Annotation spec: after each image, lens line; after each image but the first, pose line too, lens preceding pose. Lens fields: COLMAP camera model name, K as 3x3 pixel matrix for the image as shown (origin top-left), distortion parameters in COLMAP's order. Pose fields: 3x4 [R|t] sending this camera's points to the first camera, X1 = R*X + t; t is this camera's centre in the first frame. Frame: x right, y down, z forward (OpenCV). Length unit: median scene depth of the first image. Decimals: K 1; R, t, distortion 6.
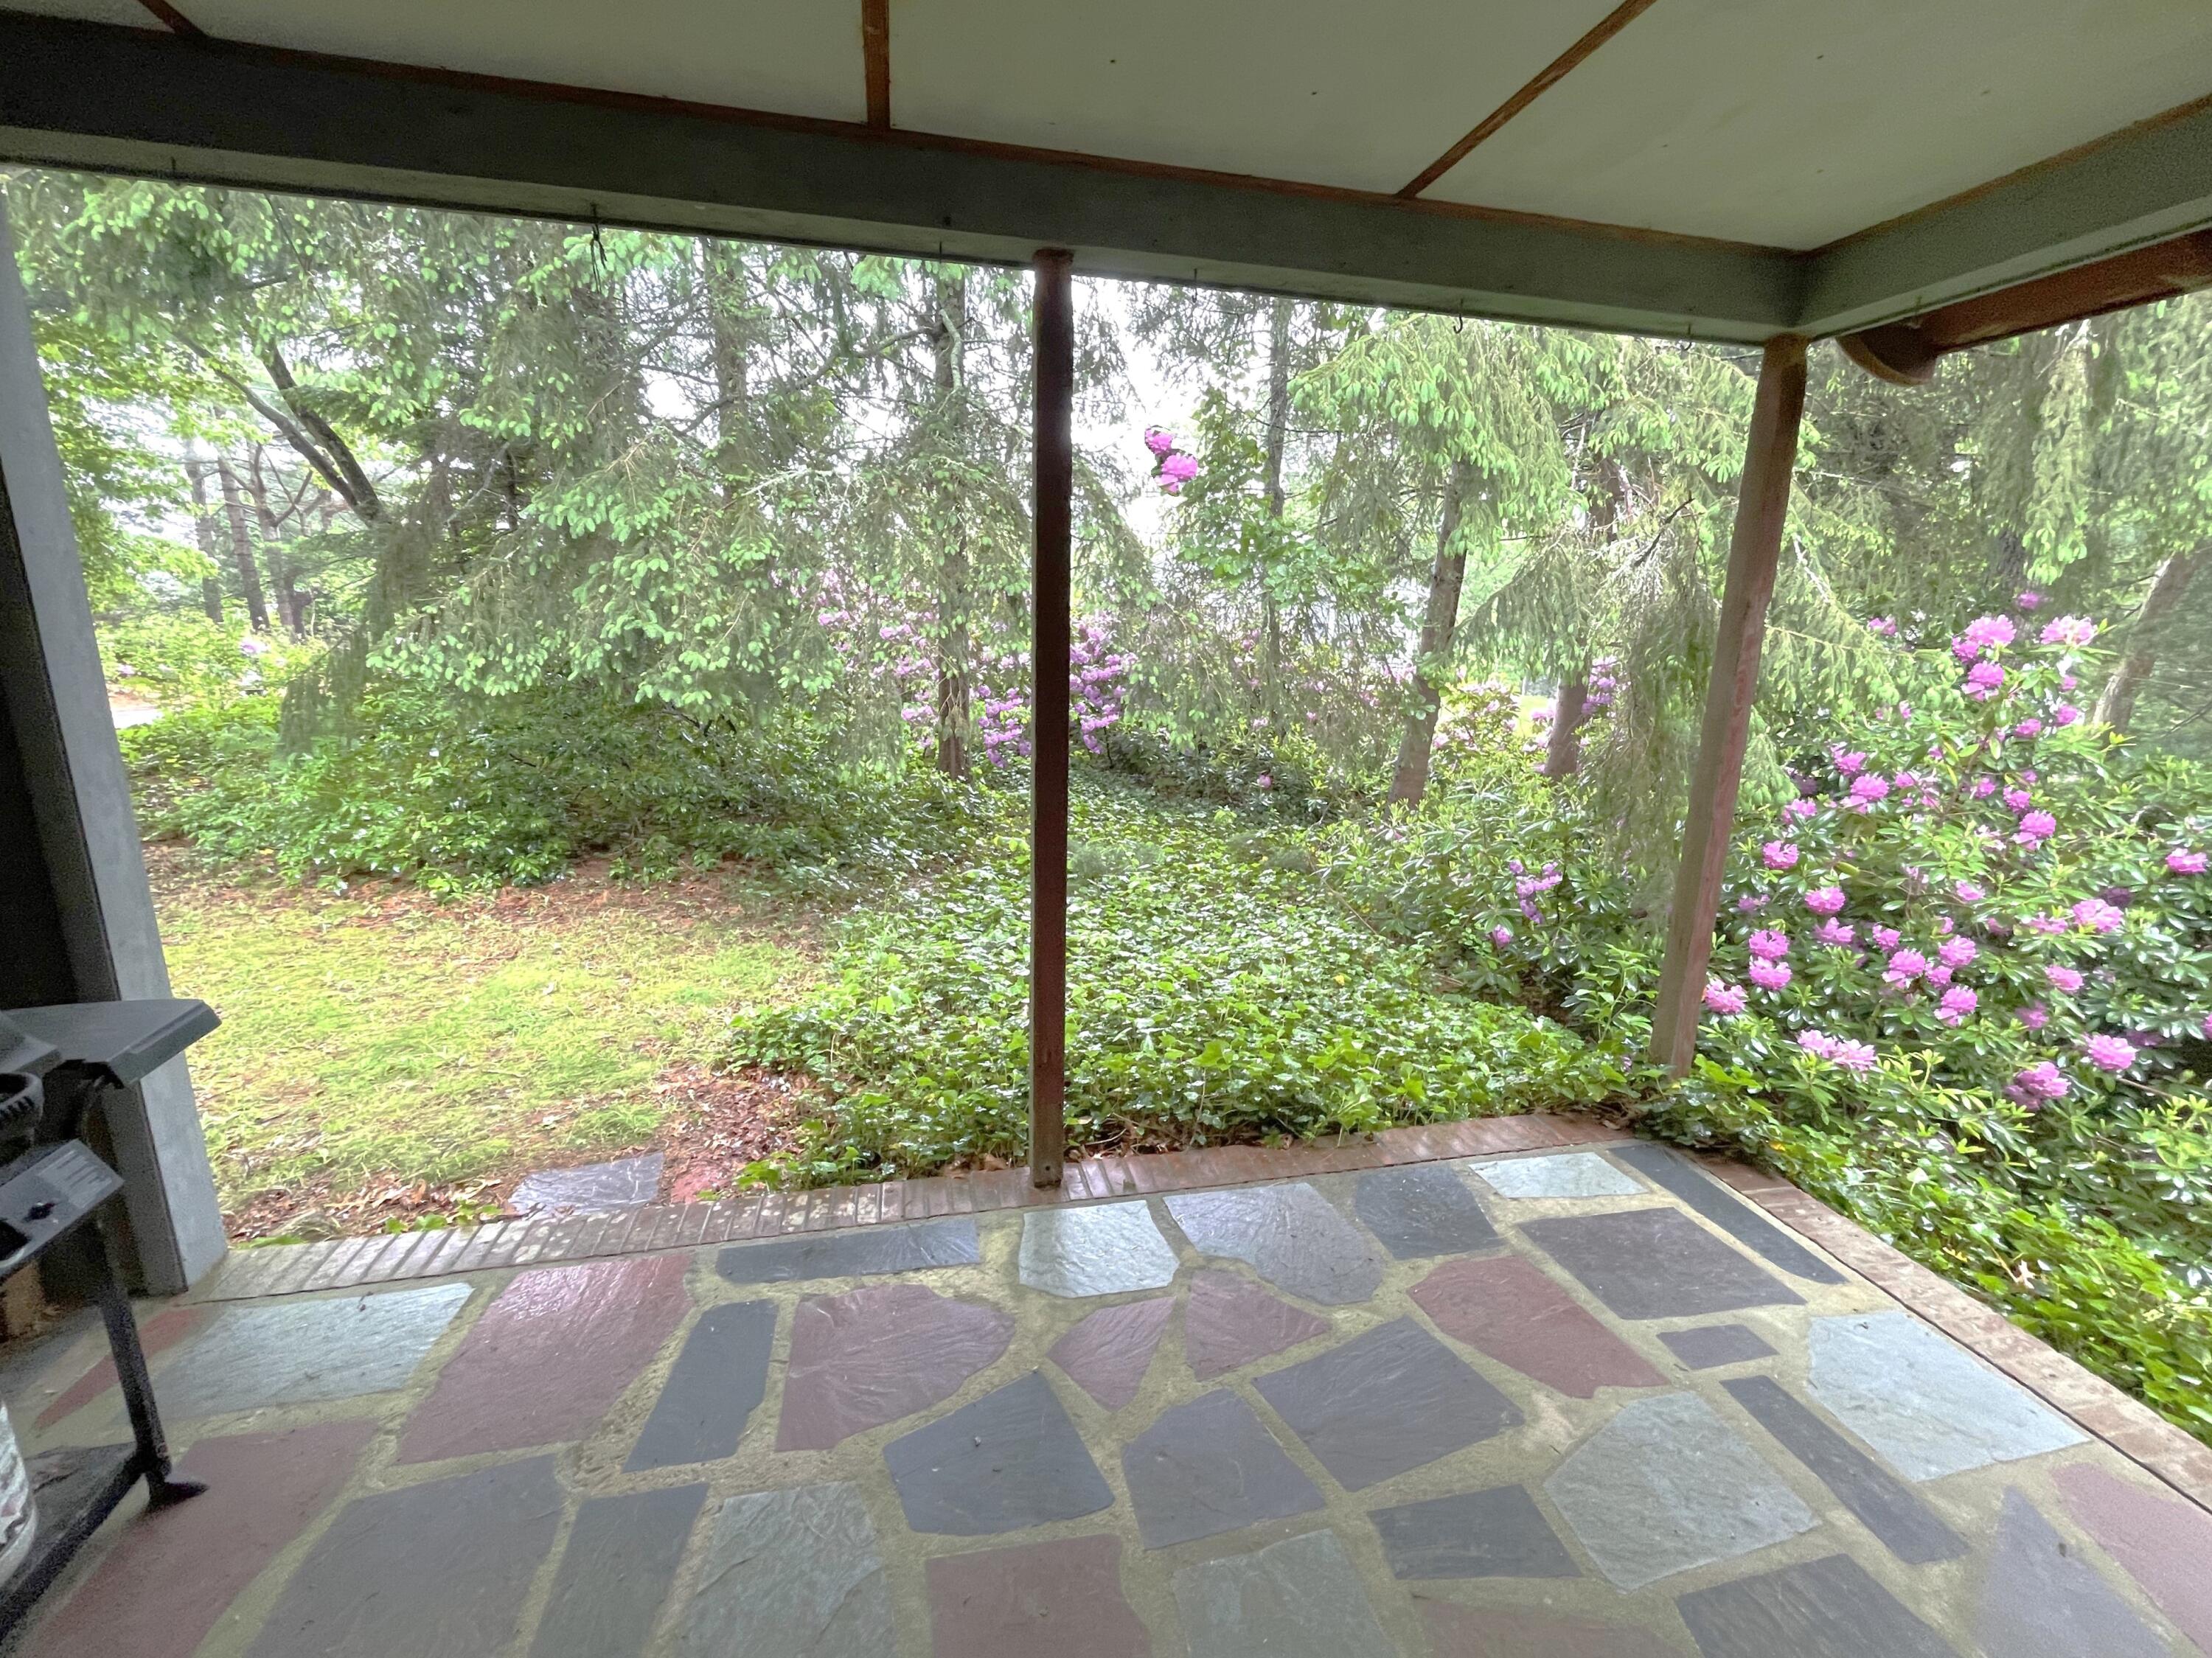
lens RADIAL K [[930.0, 0, 1106.0], [0, 930.0, 829.0], [0, 0, 1]] dist [-0.000515, -0.001259]
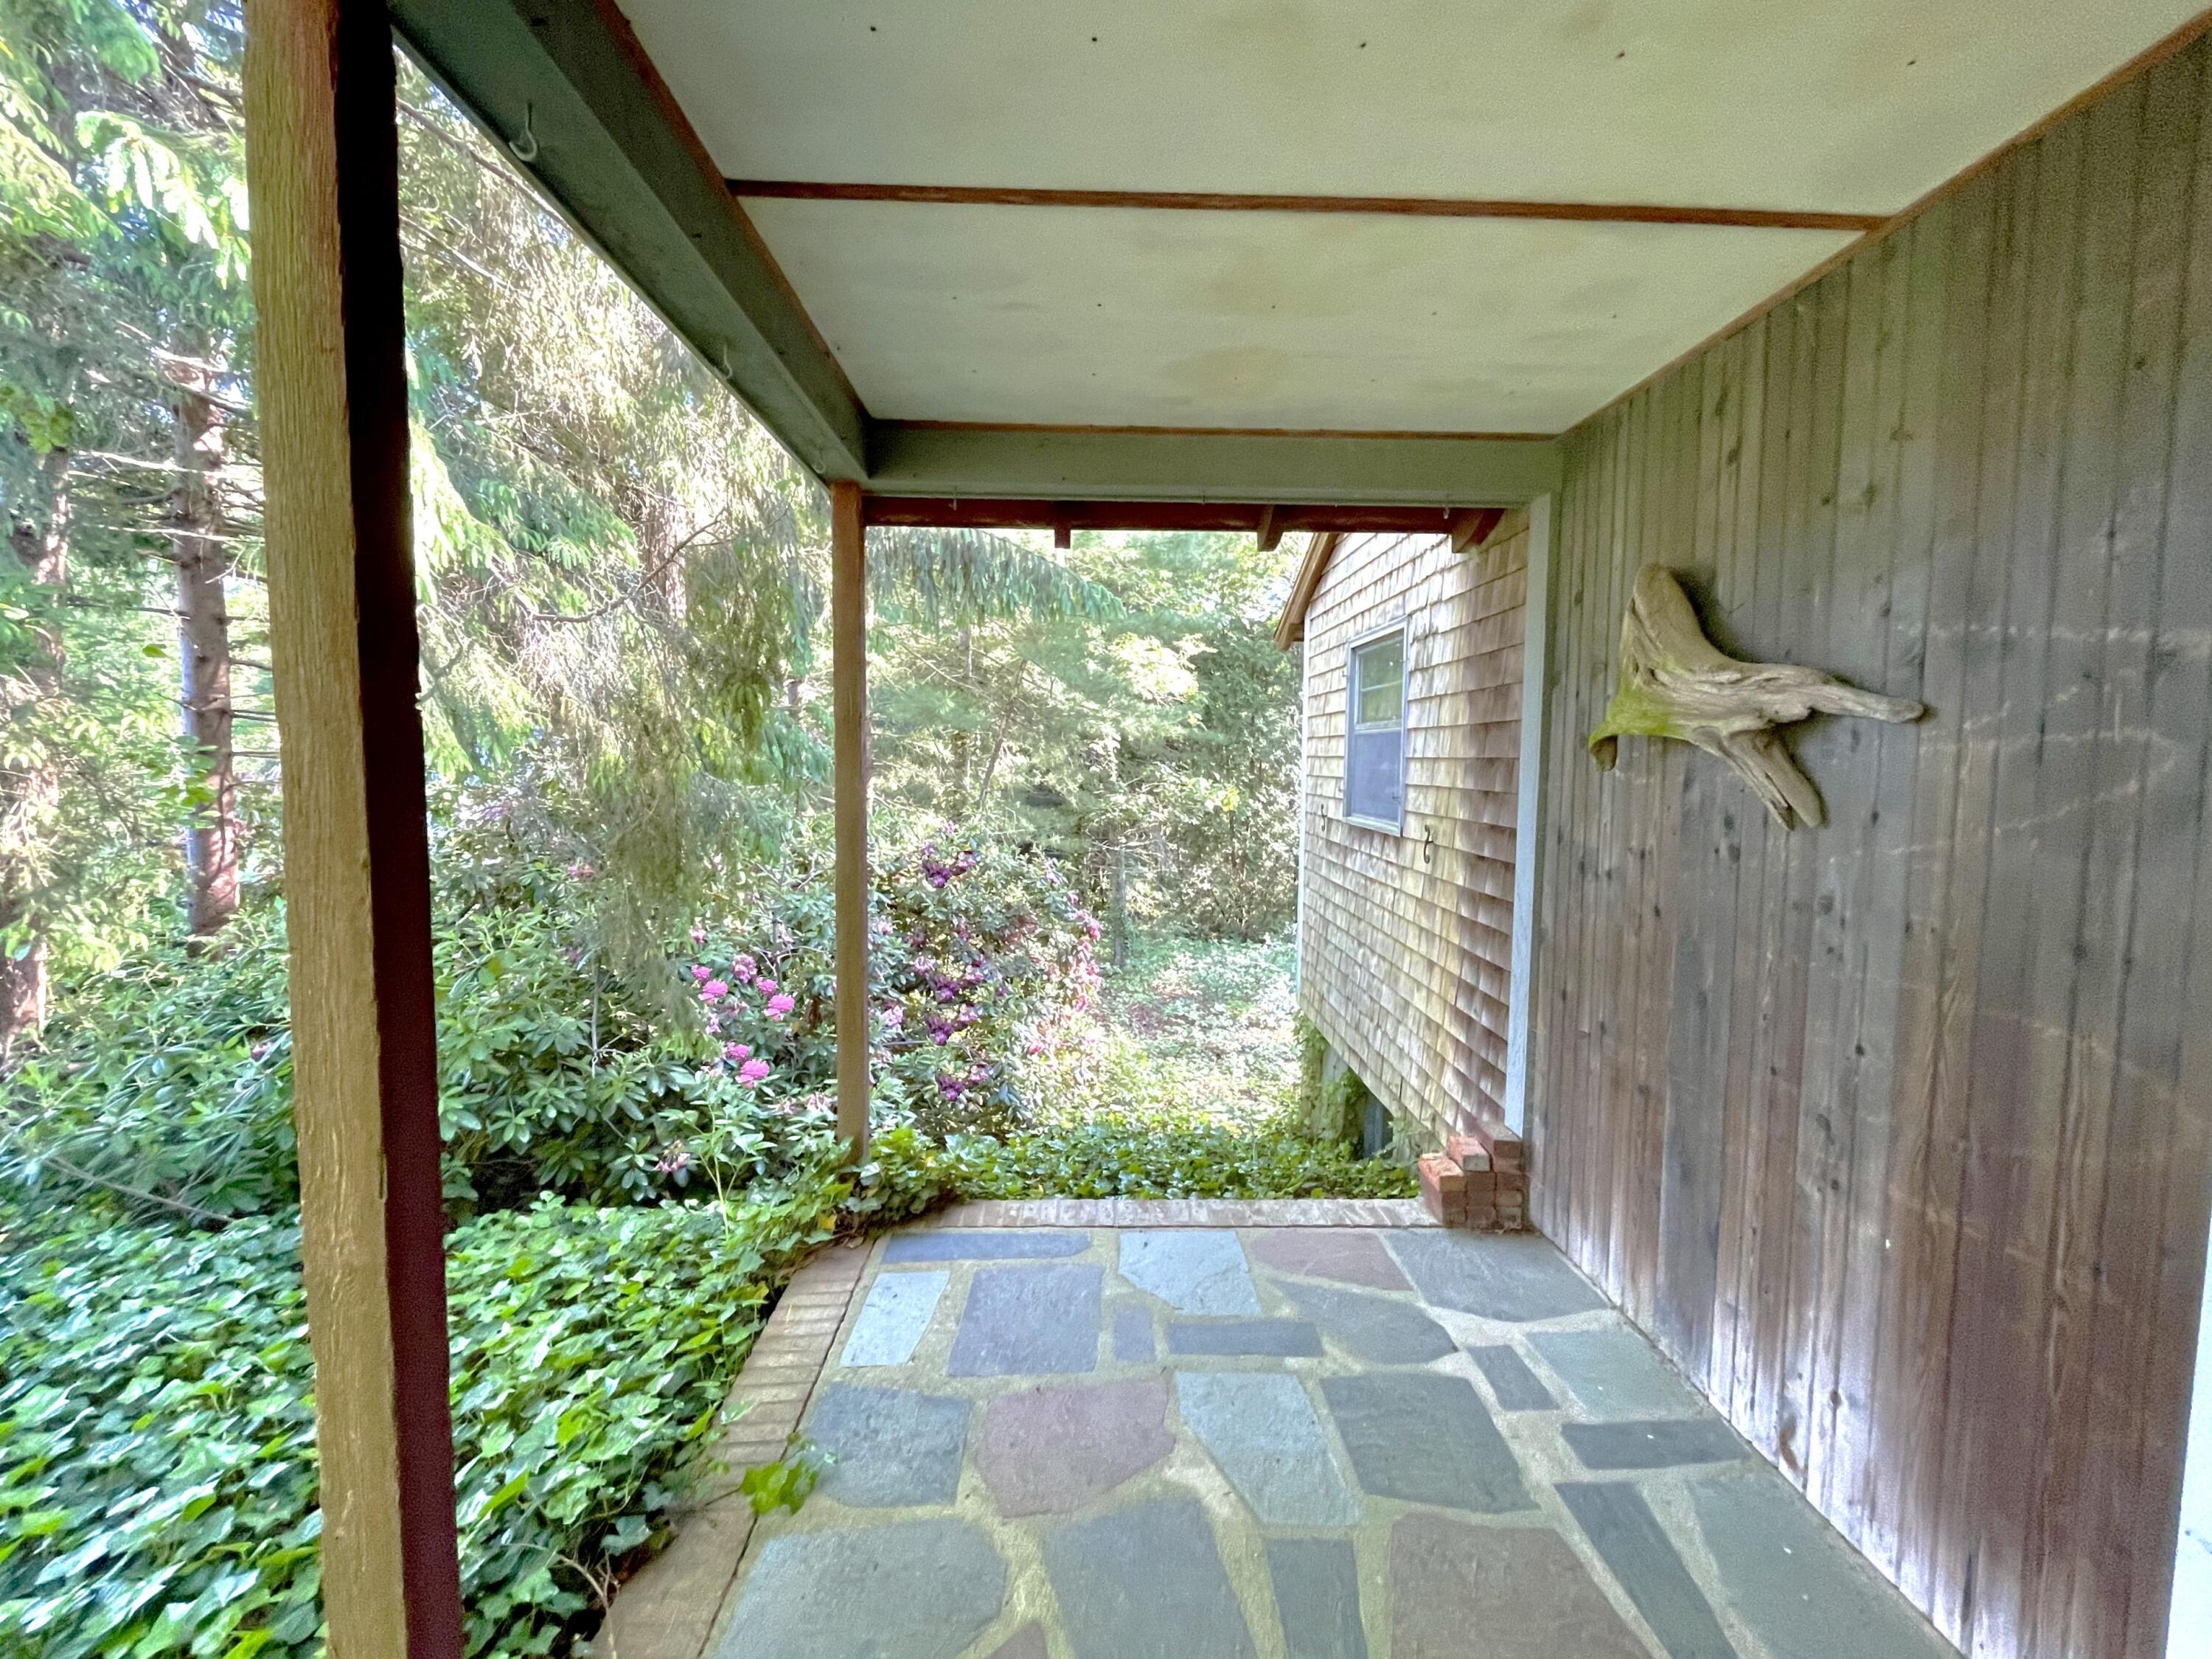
lens RADIAL K [[930.0, 0, 1106.0], [0, 930.0, 829.5], [0, 0, 1]] dist [-0.000515, -0.001259]
pose [[0.189097, -0.087180, 0.978081, -0.432807], [0.209489, 0.976702, 0.046555, -0.125928], [-0.959352, 0.196093, 0.202955, 0.649209]]
